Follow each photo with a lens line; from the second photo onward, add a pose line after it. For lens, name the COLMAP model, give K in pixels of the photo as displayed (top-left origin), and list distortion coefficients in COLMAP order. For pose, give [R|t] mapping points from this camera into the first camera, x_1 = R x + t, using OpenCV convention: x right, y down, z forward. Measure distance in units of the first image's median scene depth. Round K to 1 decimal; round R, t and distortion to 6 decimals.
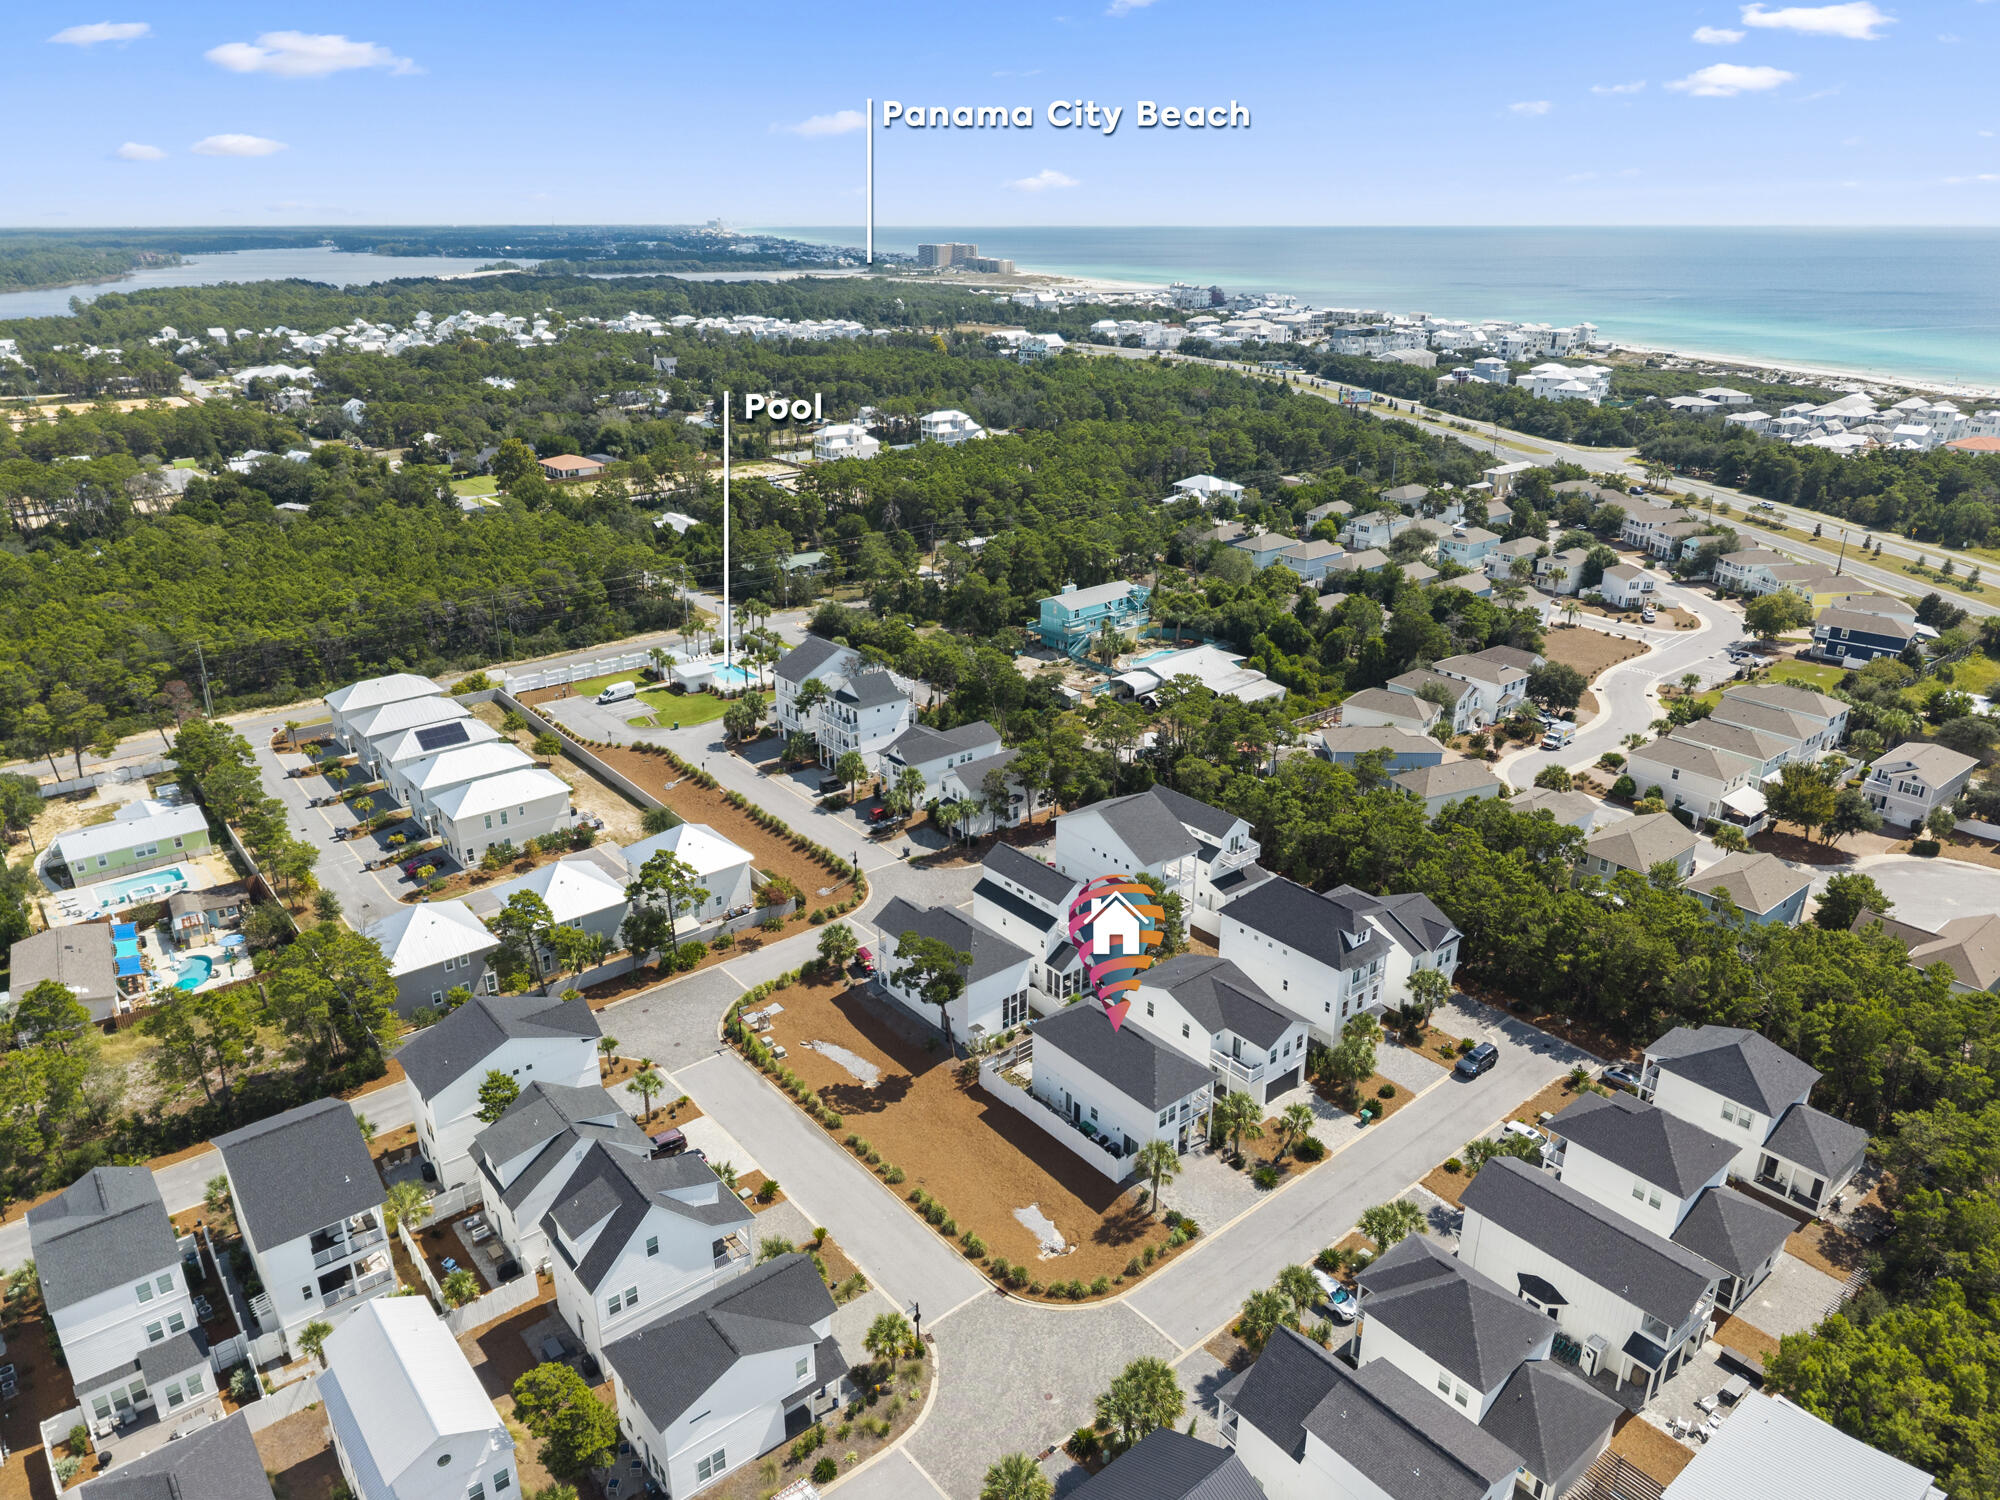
lens RADIAL K [[1345.0, 0, 992.8], [0, 1345.0, 752.9], [0, 0, 1]] dist [0.057261, -0.078480]
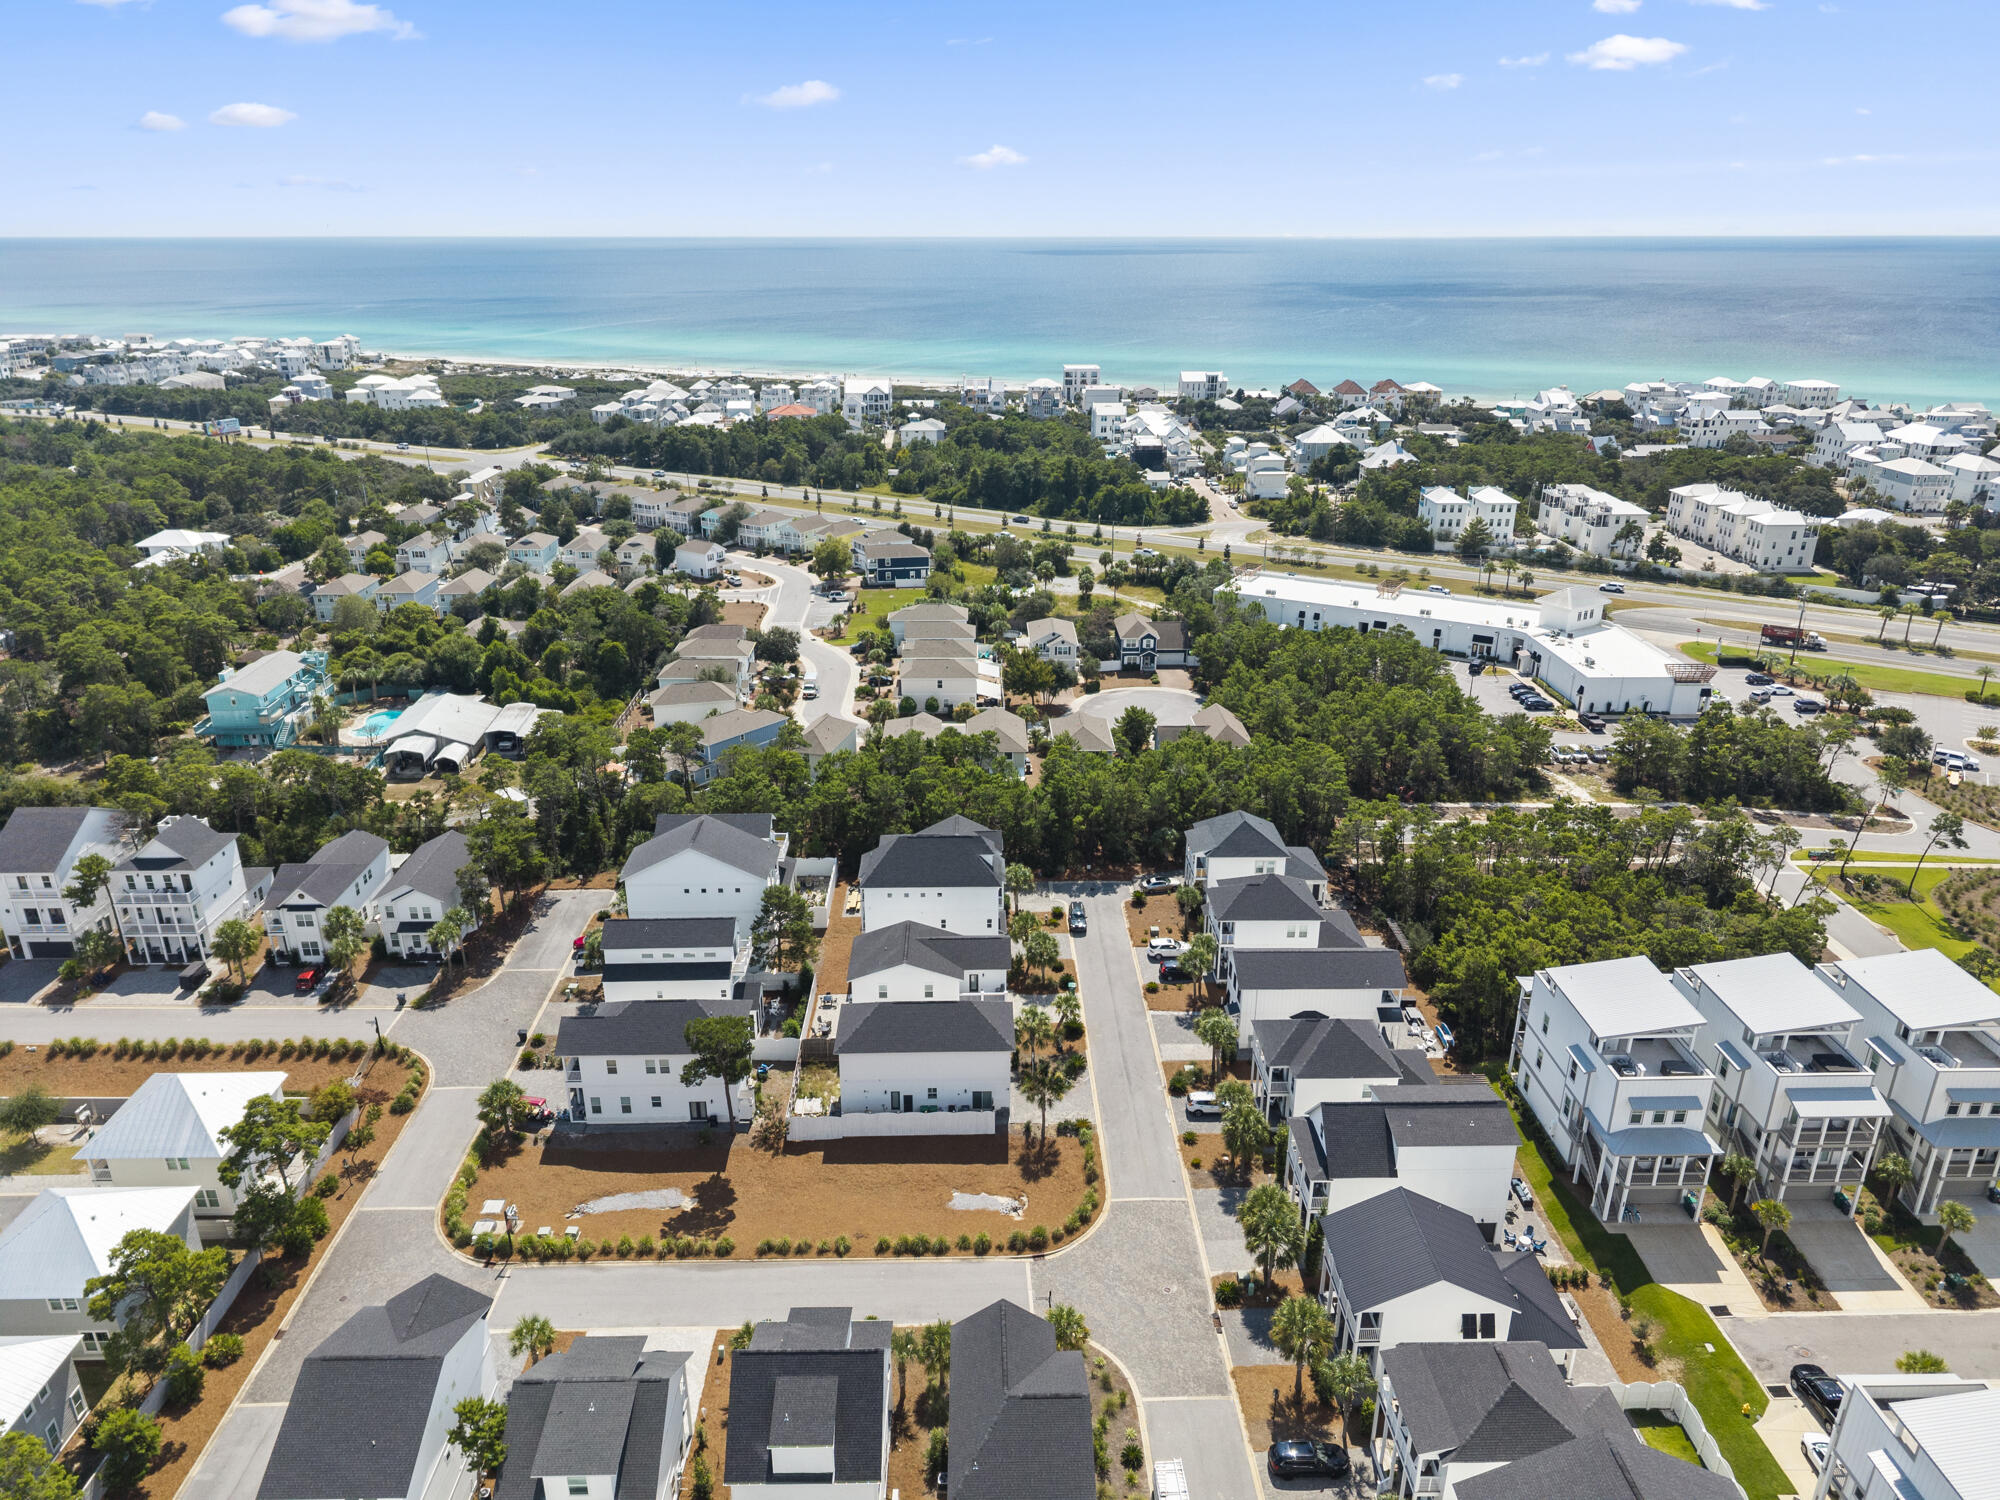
lens RADIAL K [[1345.0, 0, 992.8], [0, 1345.0, 752.9], [0, 0, 1]] dist [0.057261, -0.078480]
pose [[0.616624, -0.284284, 0.734137, -0.392925], [0.289309, 0.949101, 0.124527, -0.064707], [-0.732172, 0.135606, 0.667485, 0.162094]]
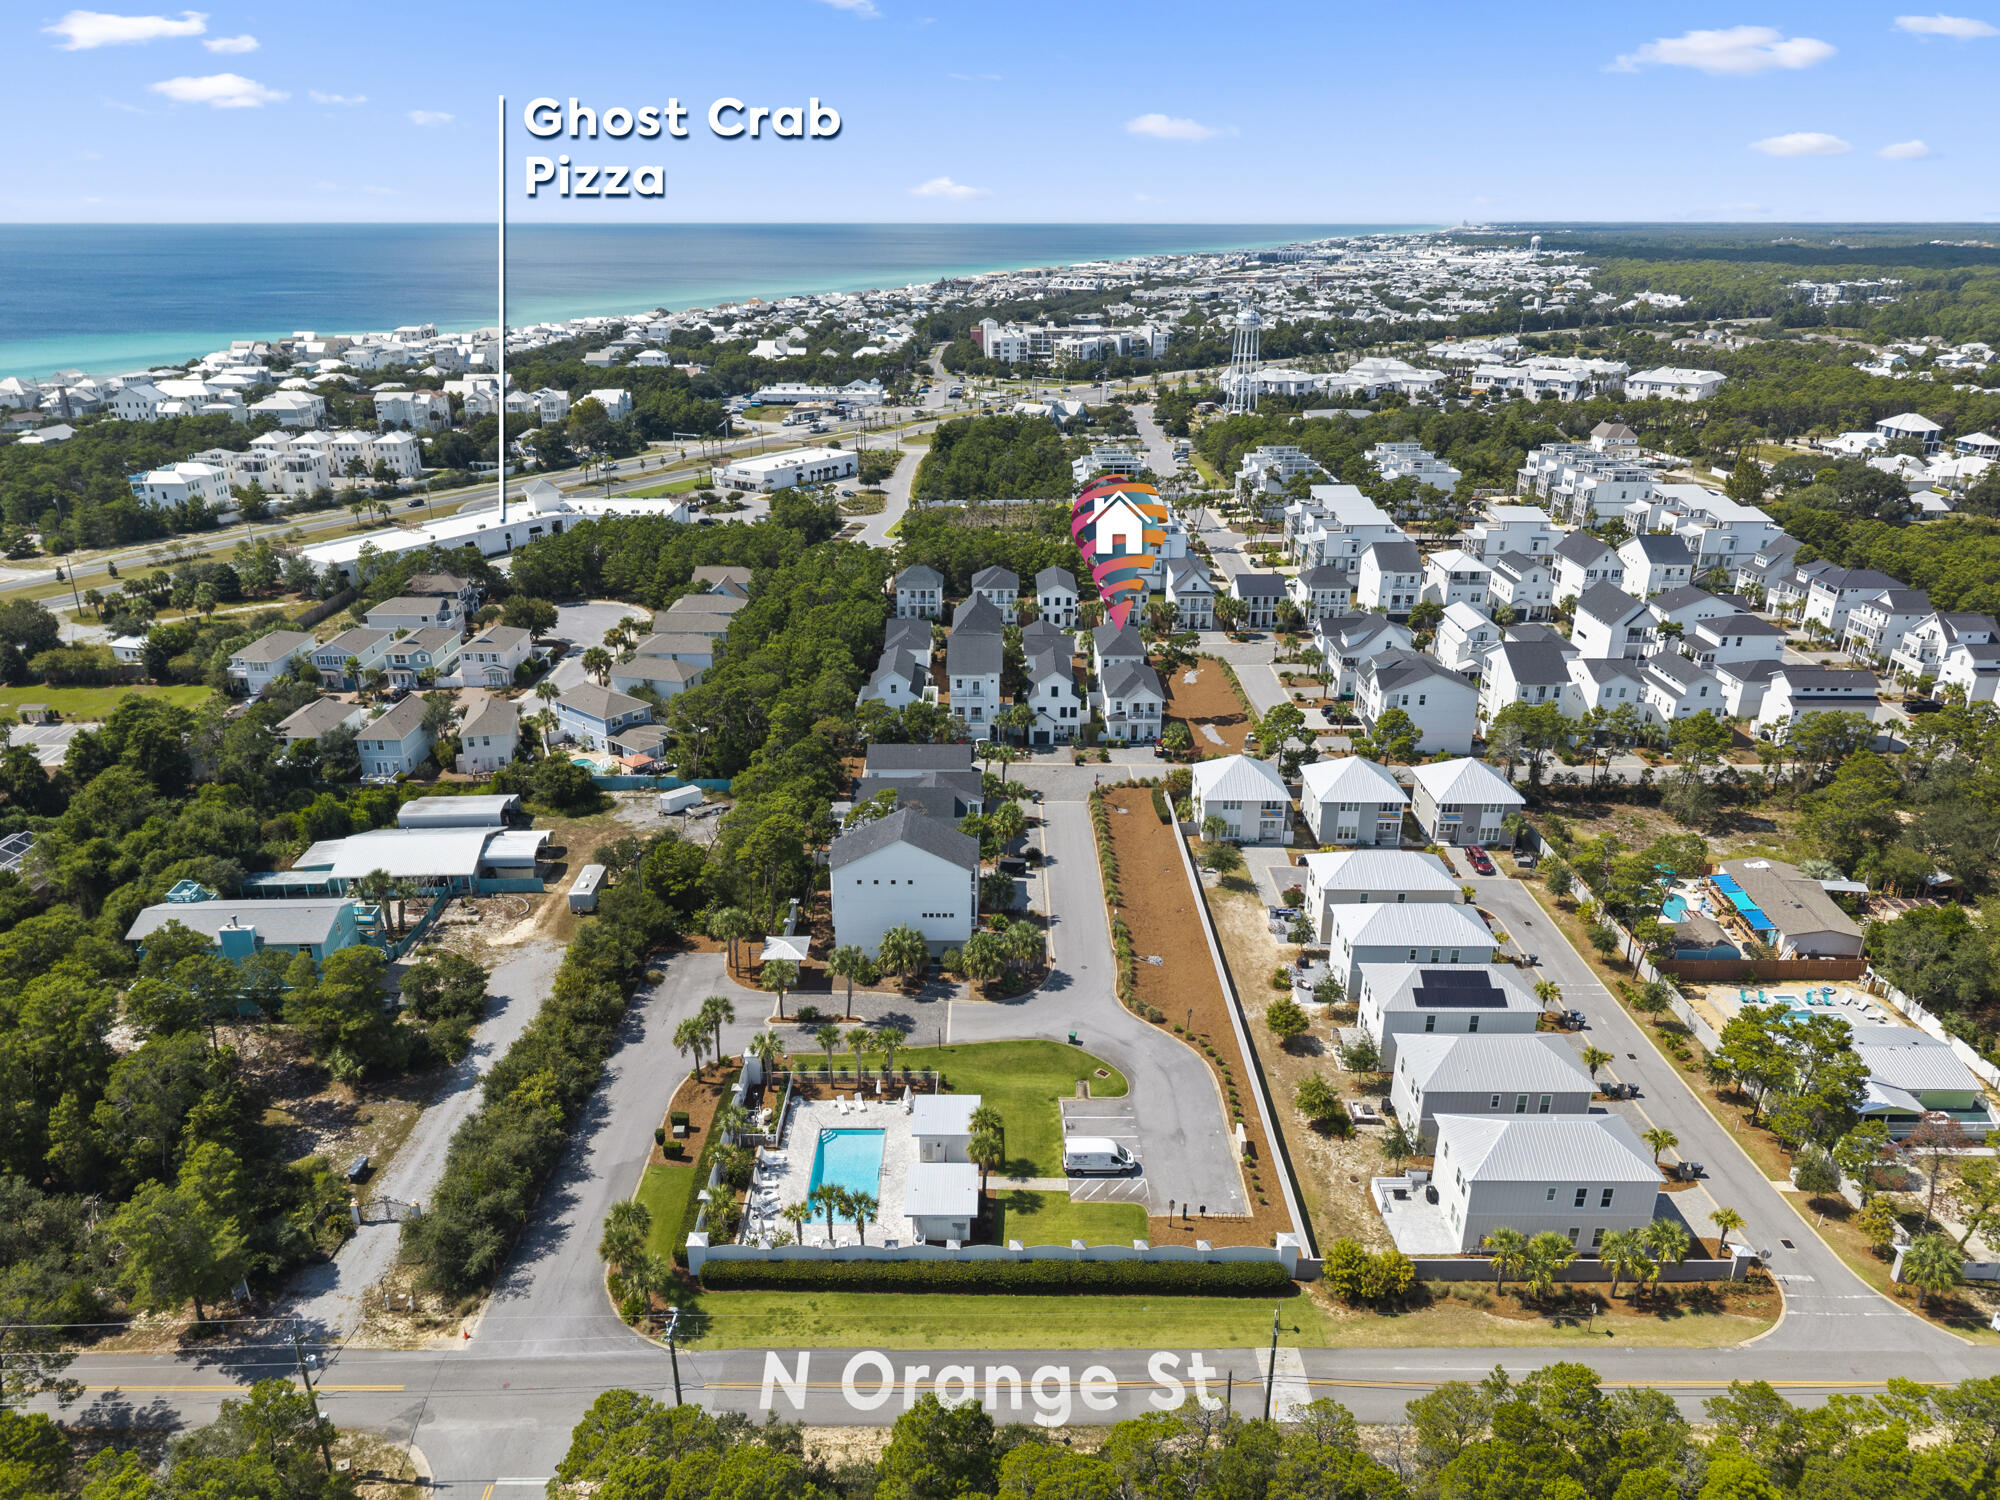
lens RADIAL K [[1345.0, 0, 992.8], [0, 1345.0, 752.9], [0, 0, 1]] dist [0.057261, -0.078480]
pose [[-0.774175, -0.232237, 0.588828, -0.650107], [0.235654, 0.757638, 0.608648, -0.606448], [-0.587469, 0.609960, -0.531817, 1.529601]]
